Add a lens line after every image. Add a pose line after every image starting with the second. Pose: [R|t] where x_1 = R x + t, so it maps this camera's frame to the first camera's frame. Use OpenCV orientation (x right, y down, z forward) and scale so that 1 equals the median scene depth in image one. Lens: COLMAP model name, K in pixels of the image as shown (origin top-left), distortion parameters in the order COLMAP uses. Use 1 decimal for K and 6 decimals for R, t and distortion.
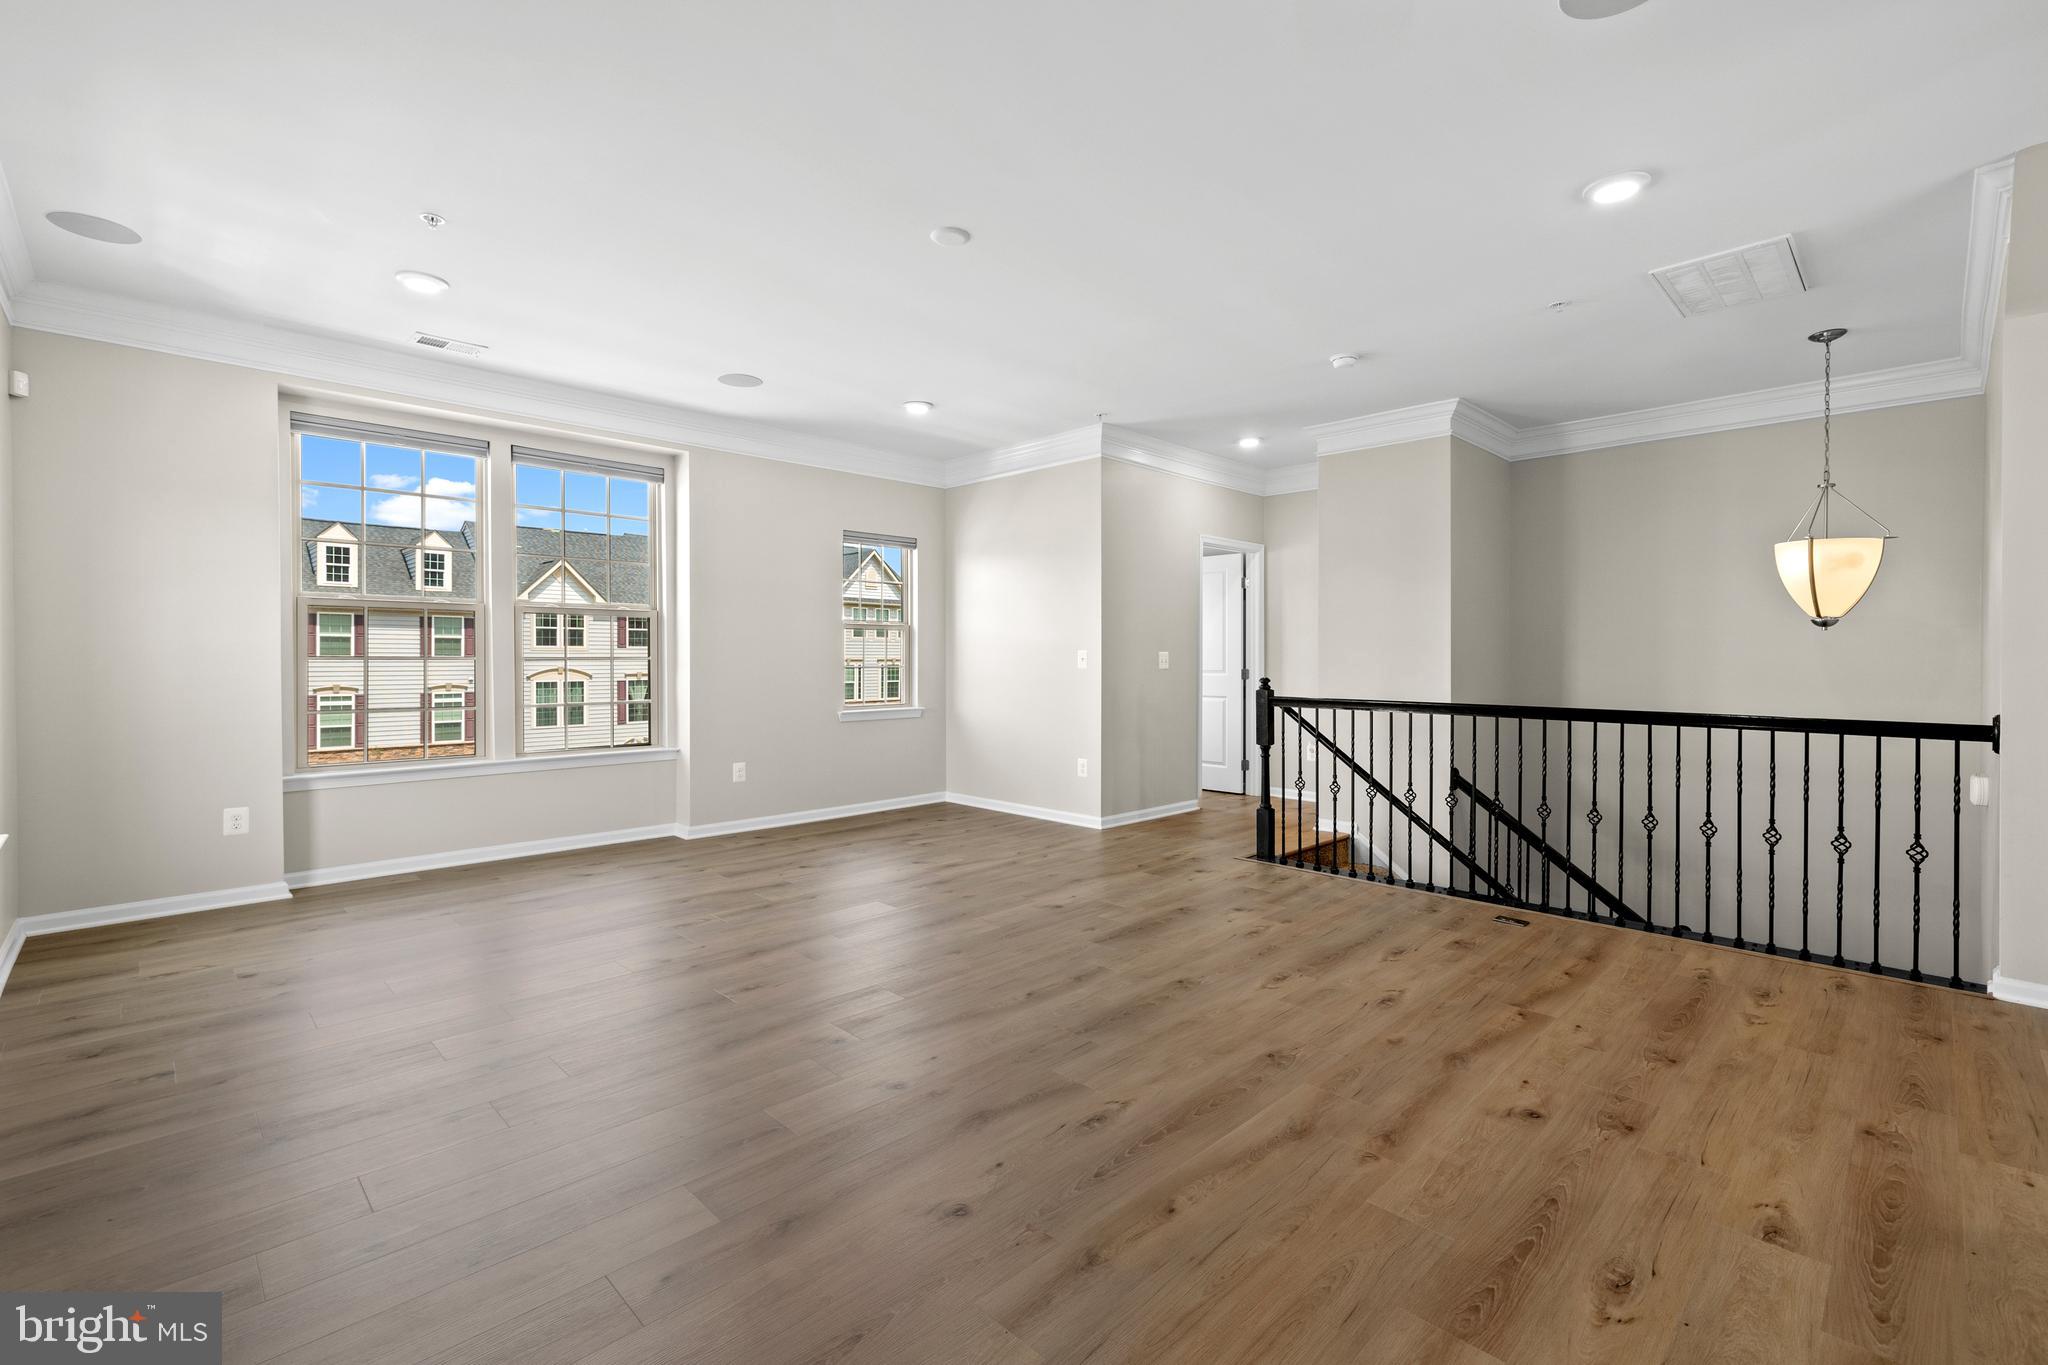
lens RADIAL K [[895.8, 0, 1025.3], [0, 895.8, 673.7], [0, 0, 1]] dist [0.005458, -0.000534]
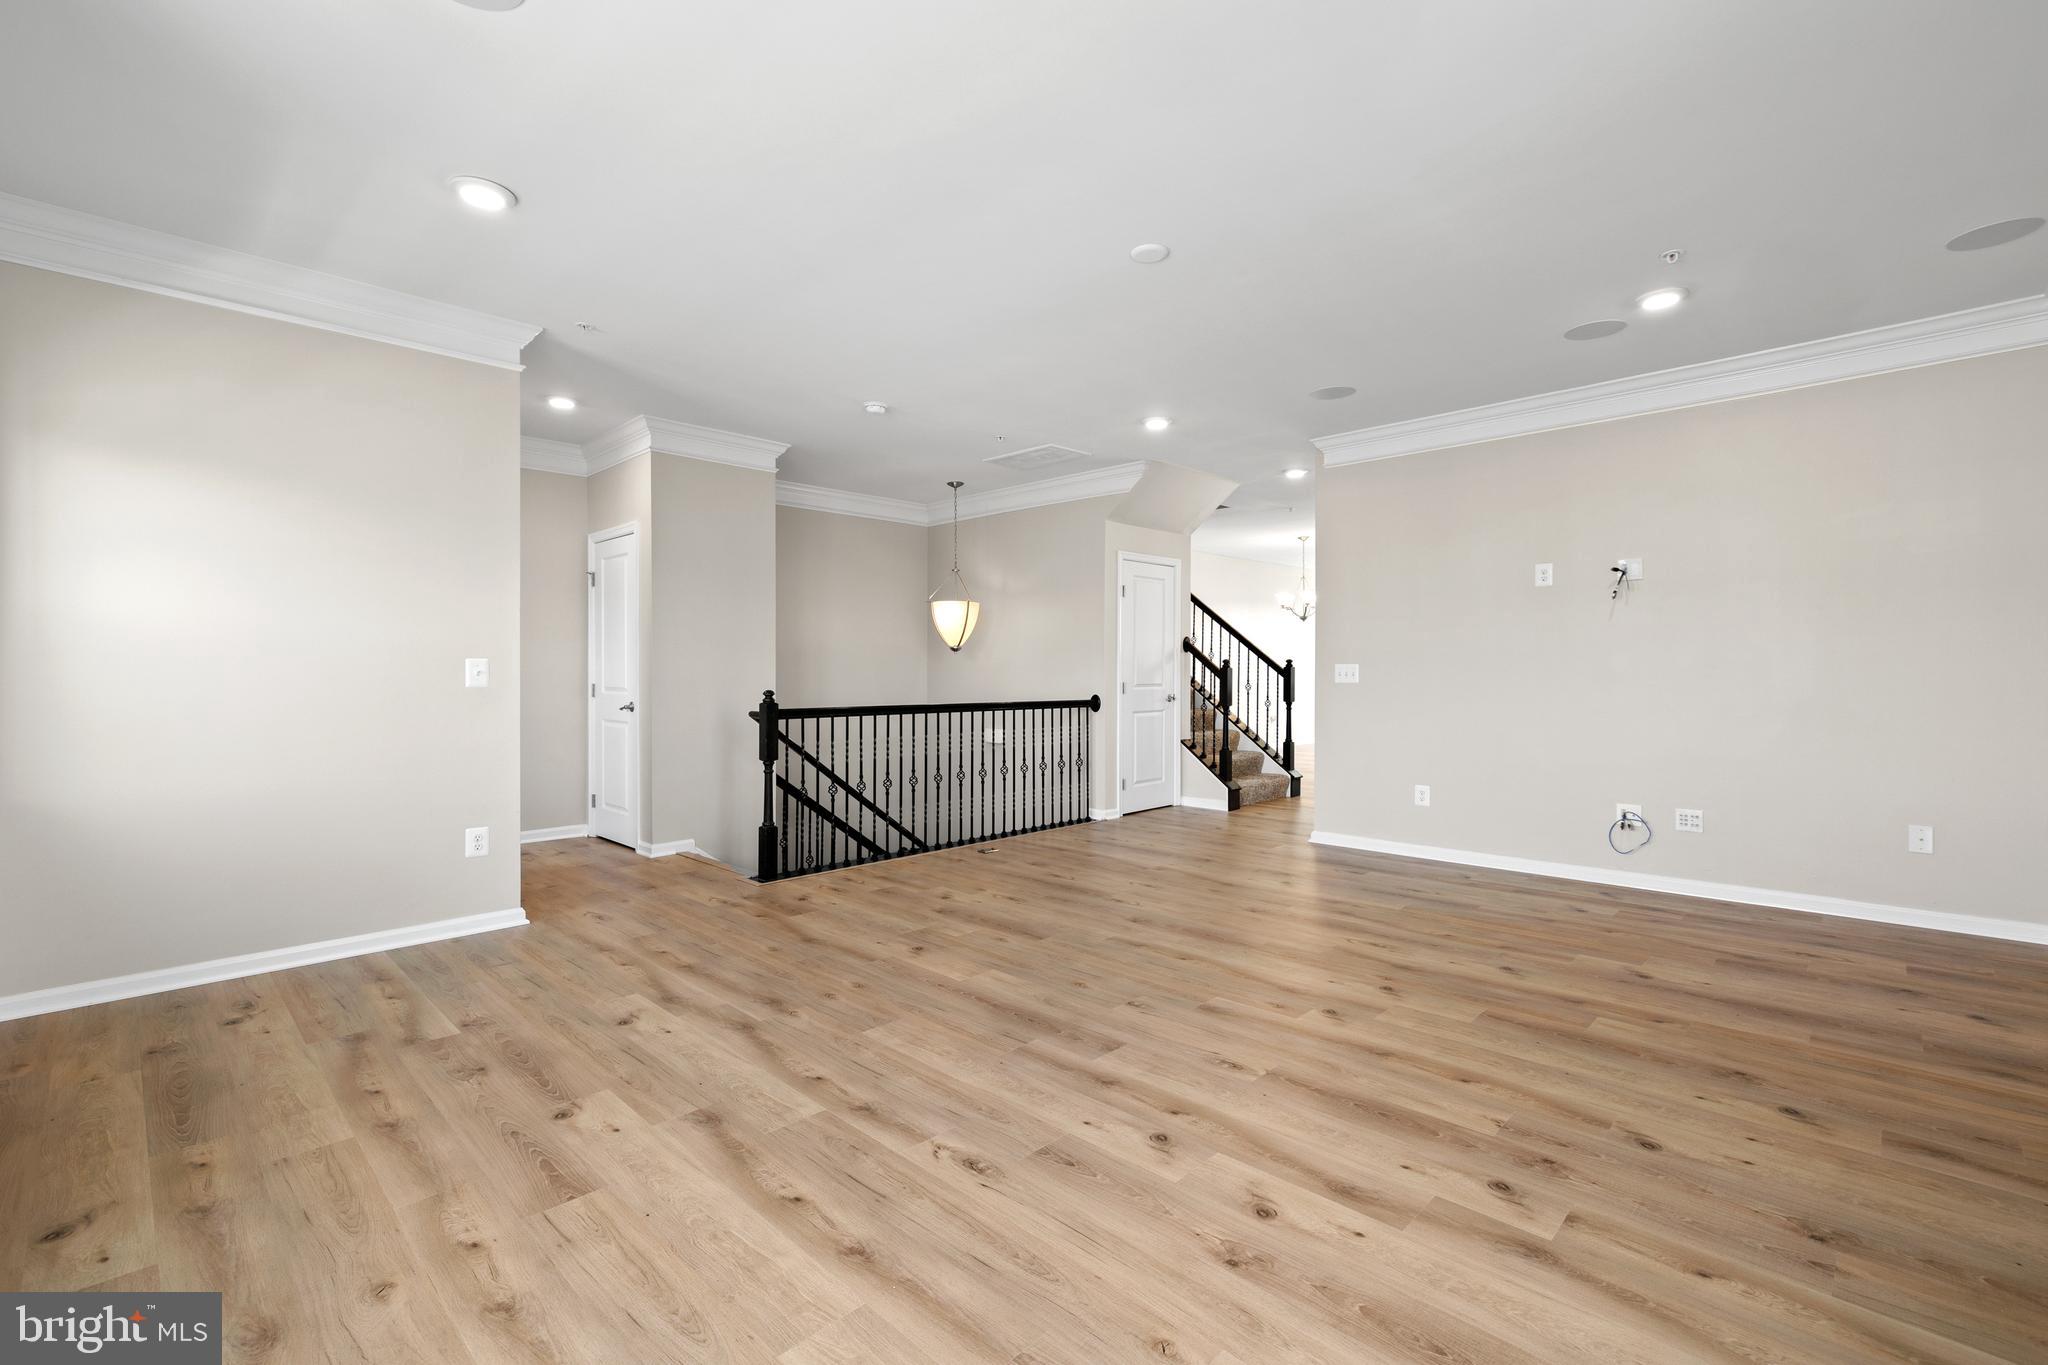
lens RADIAL K [[895.8, 0, 1020.6], [0, 895.8, 687.4], [0, 0, 1]] dist [0.005458, -0.000534]
pose [[-0.013431, -0.020562, 0.999698, -0.793684], [0.019377, 0.999595, 0.020820, -0.015470], [-0.999722, 0.019651, -0.013027, 0.844688]]
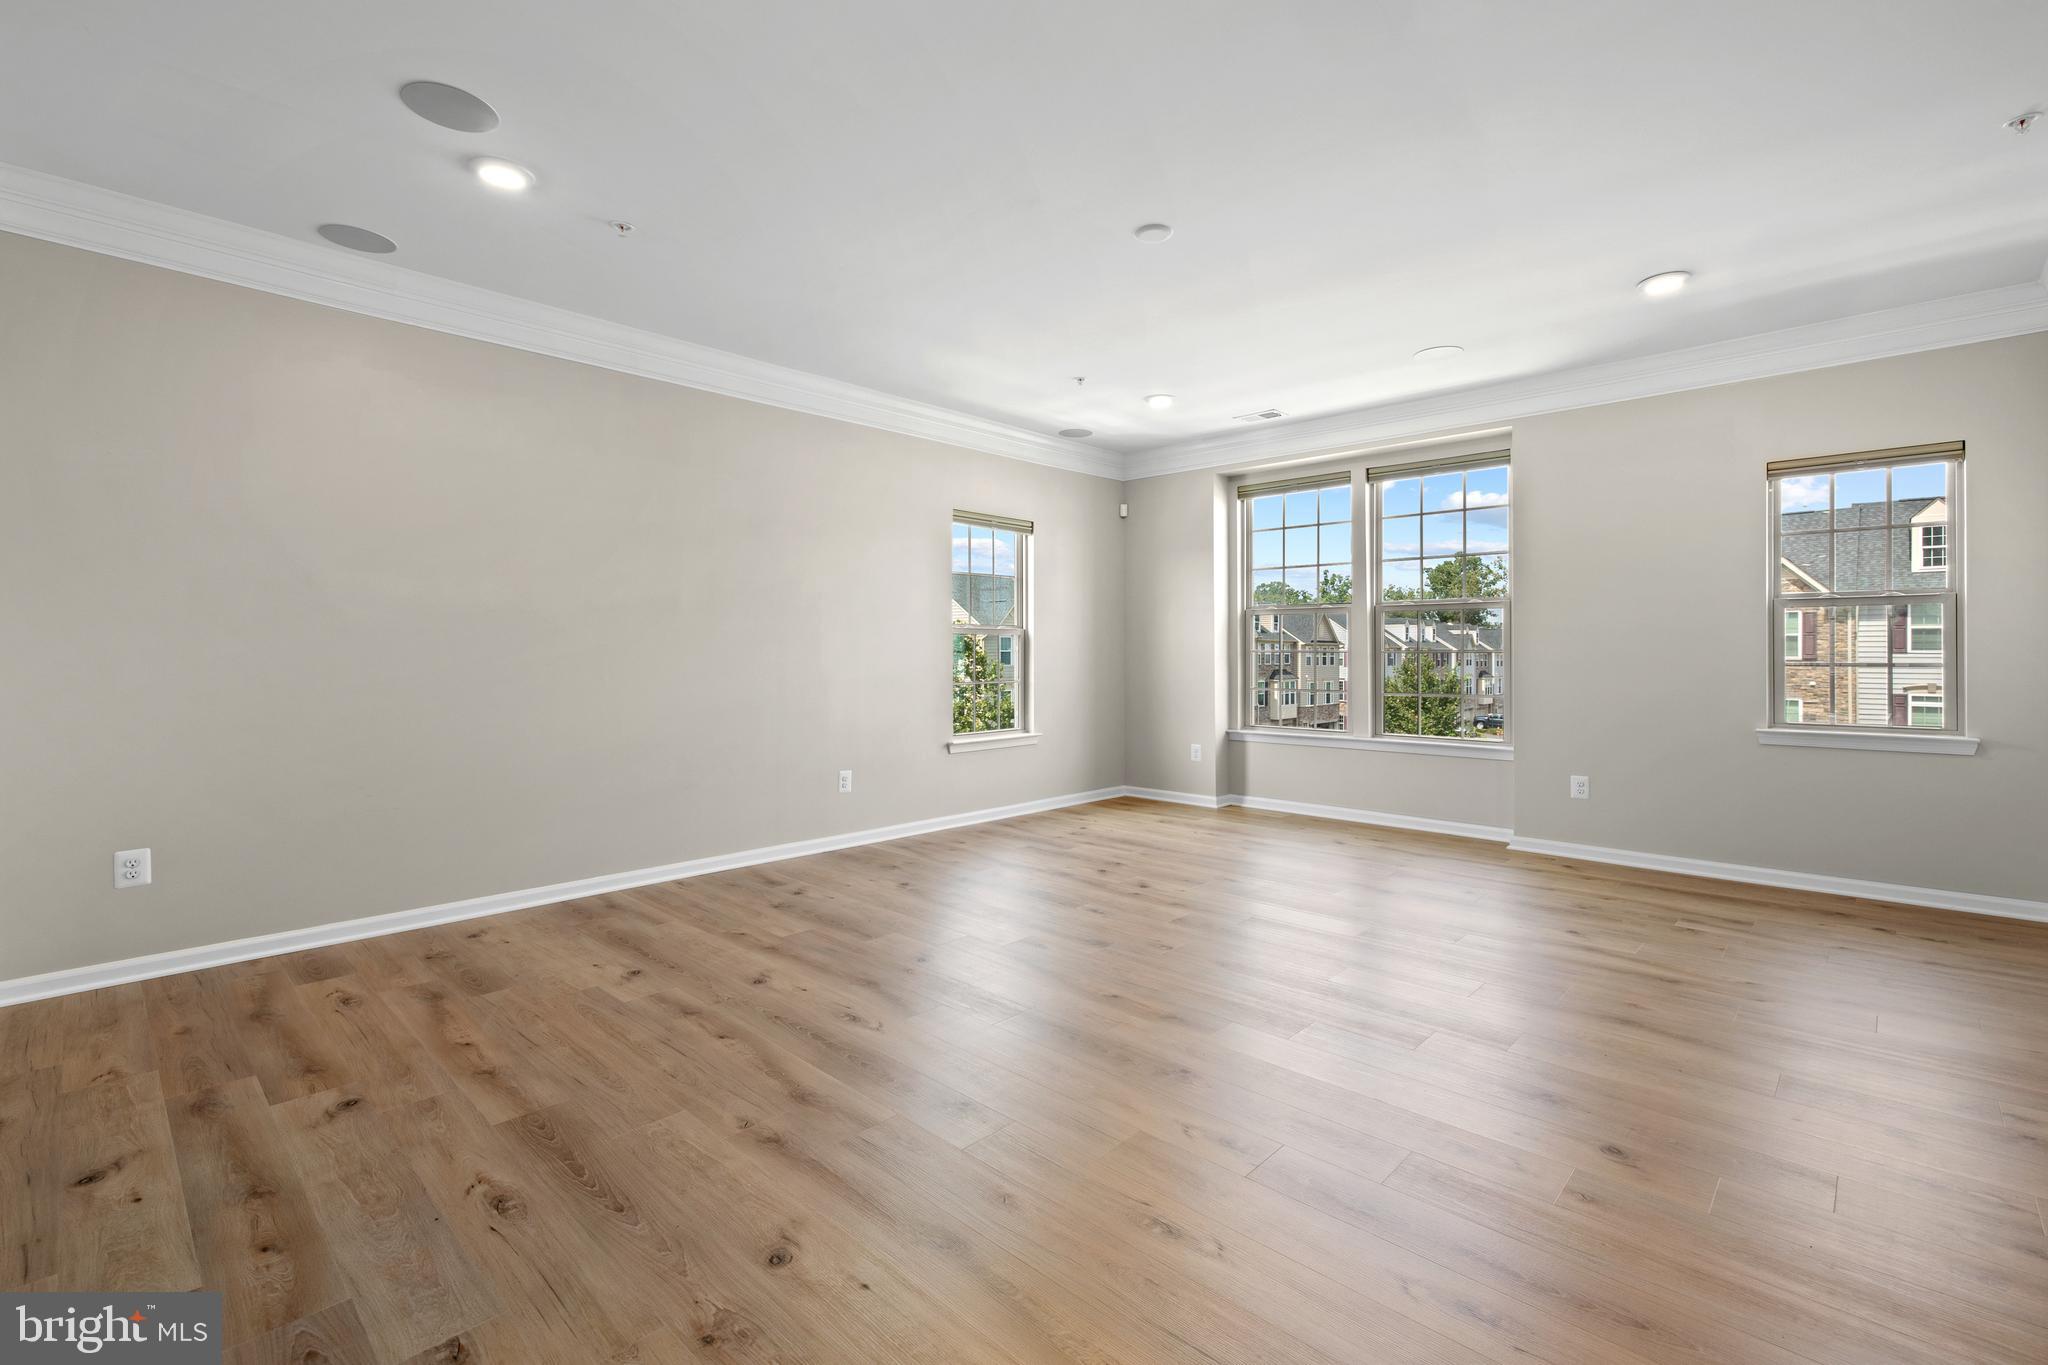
lens RADIAL K [[895.8, 0, 1022.2], [0, 895.8, 660.6], [0, 0, 1]] dist [0.005458, -0.000534]
pose [[0.030794, 0.008631, -0.999488, 0.670974], [-0.017932, 0.999807, 0.008081, -0.007380], [0.999365, 0.017674, 0.030943, 0.598989]]
